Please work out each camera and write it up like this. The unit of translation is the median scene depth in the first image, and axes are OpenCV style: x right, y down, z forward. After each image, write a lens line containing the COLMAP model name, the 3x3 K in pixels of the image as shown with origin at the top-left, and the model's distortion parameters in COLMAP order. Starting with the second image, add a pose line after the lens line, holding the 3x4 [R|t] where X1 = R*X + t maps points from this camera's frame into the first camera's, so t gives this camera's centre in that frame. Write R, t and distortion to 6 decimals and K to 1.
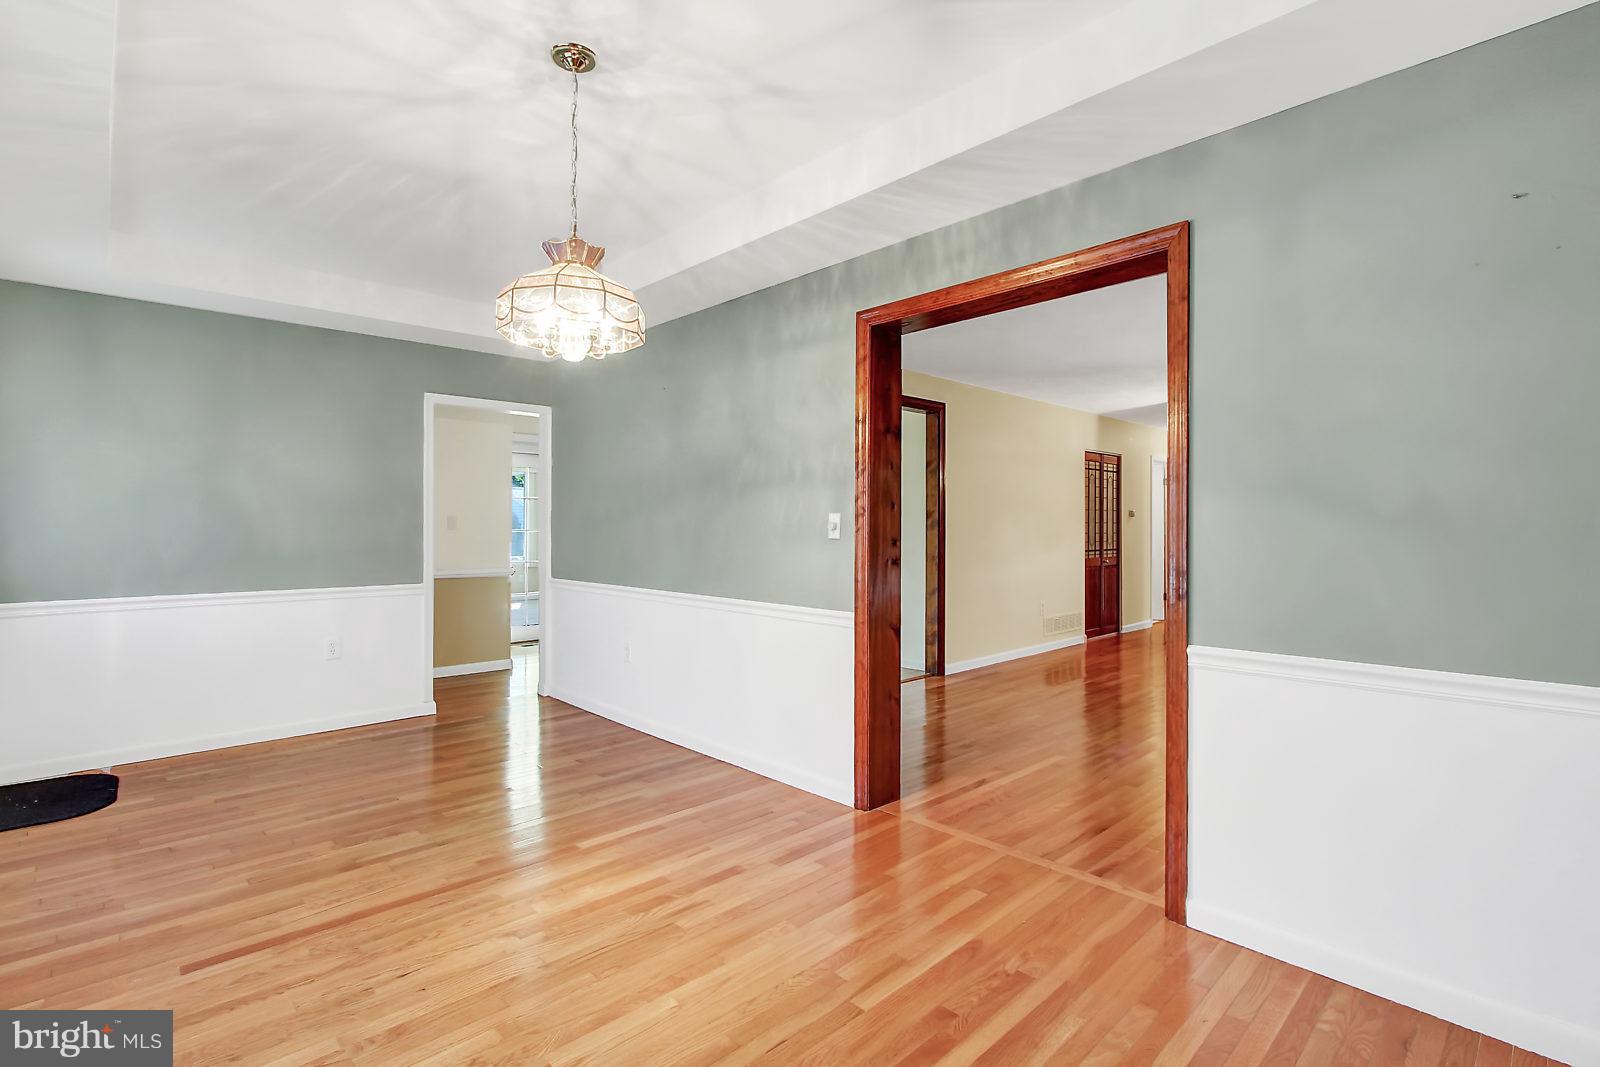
lens RADIAL K [[770.2, 0, 804.2], [0, 770.2, 525.6], [0, 0, 1]] dist [-0.002513, -0.000654]
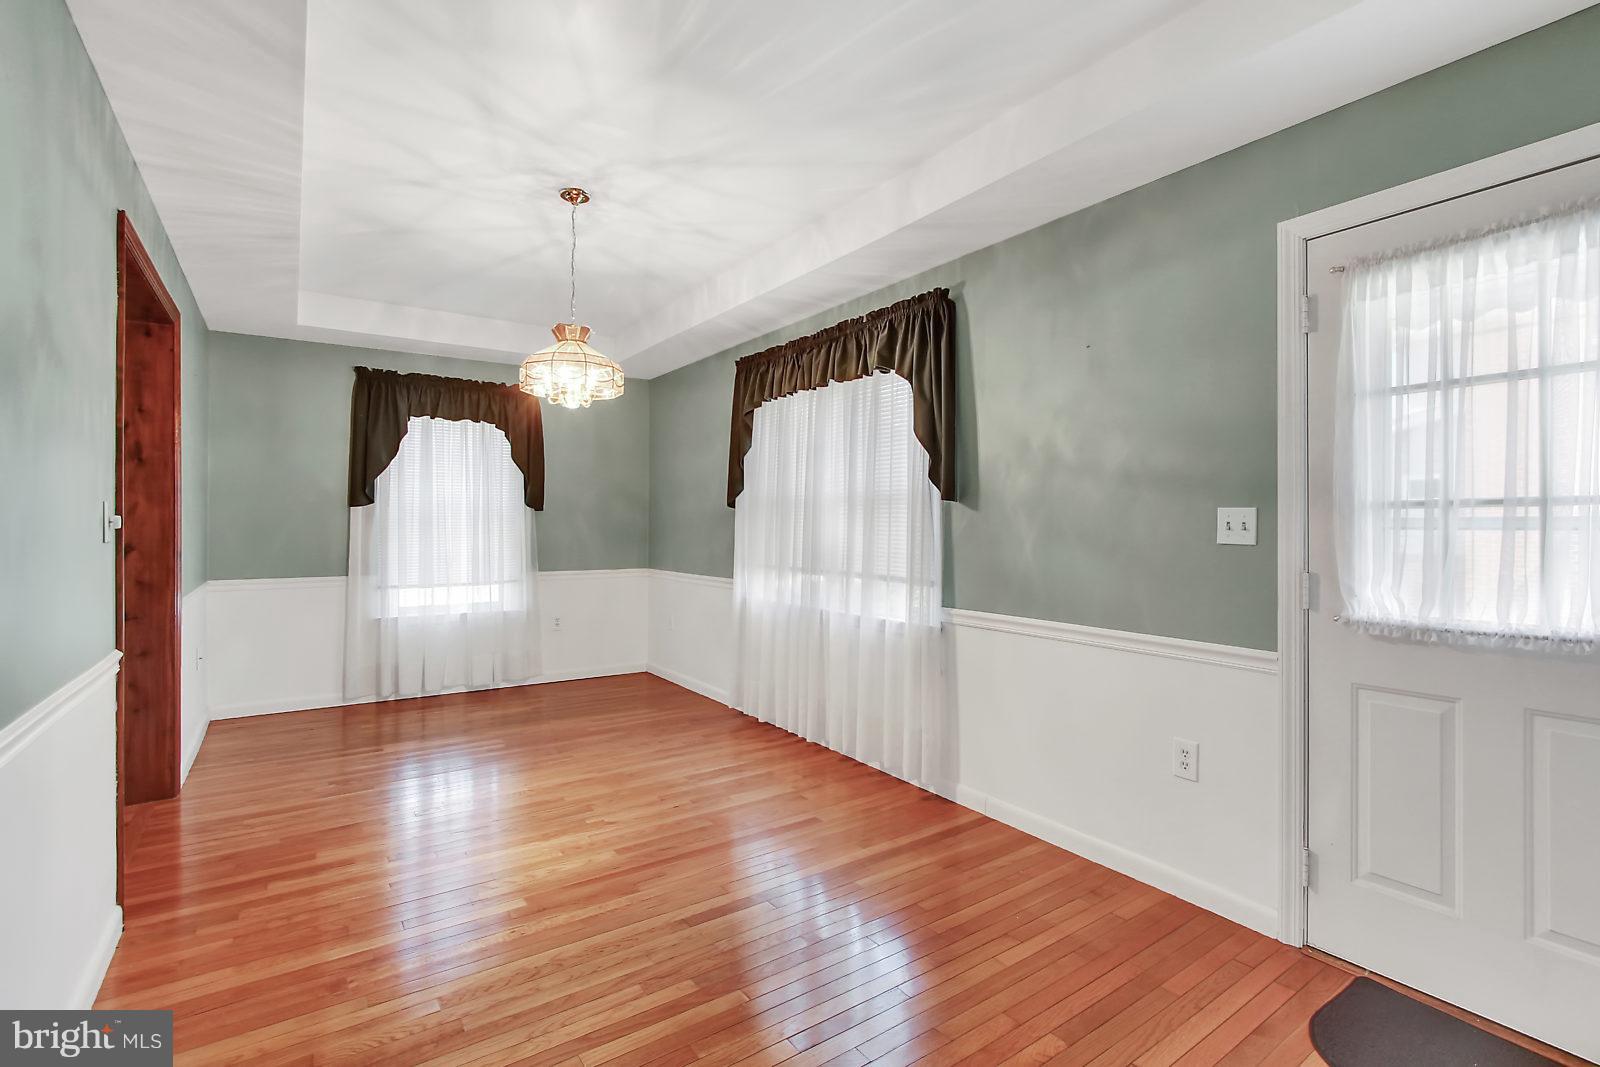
lens RADIAL K [[759.8, 0, 794.4], [0, 759.8, 522.0], [0, 0, 1]] dist [-0.001821, 0.000009]
pose [[-0.987756, -0.006019, 0.155893, -0.703473], [-0.006966, 0.999960, -0.005527, 0.003897], [-0.155853, -0.006546, -0.987759, 1.762506]]
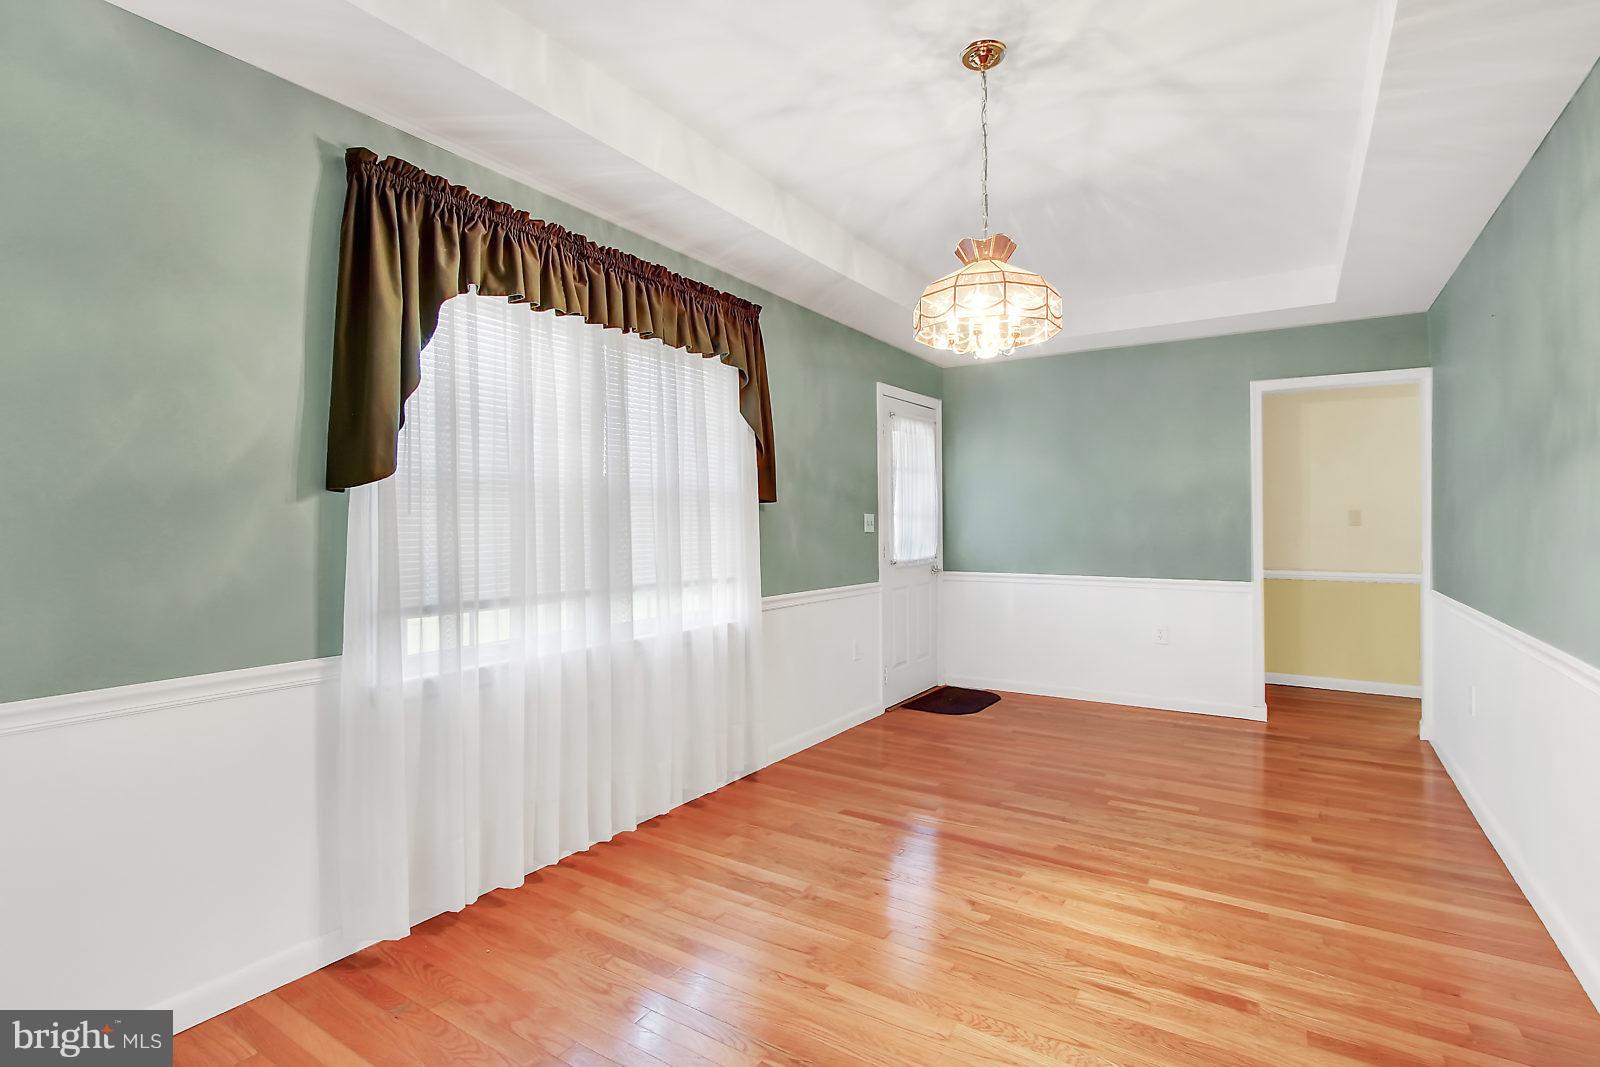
lens RADIAL K [[738.3, 0, 809.4], [0, 738.3, 523.8], [0, 0, 1]] dist [-0.005625, -0.000092]
pose [[0.241263, -0.000265, -0.970460, 0.435510], [0.005238, 0.999986, 0.001029, -0.000131], [0.970446, -0.005331, 0.241261, 0.412738]]
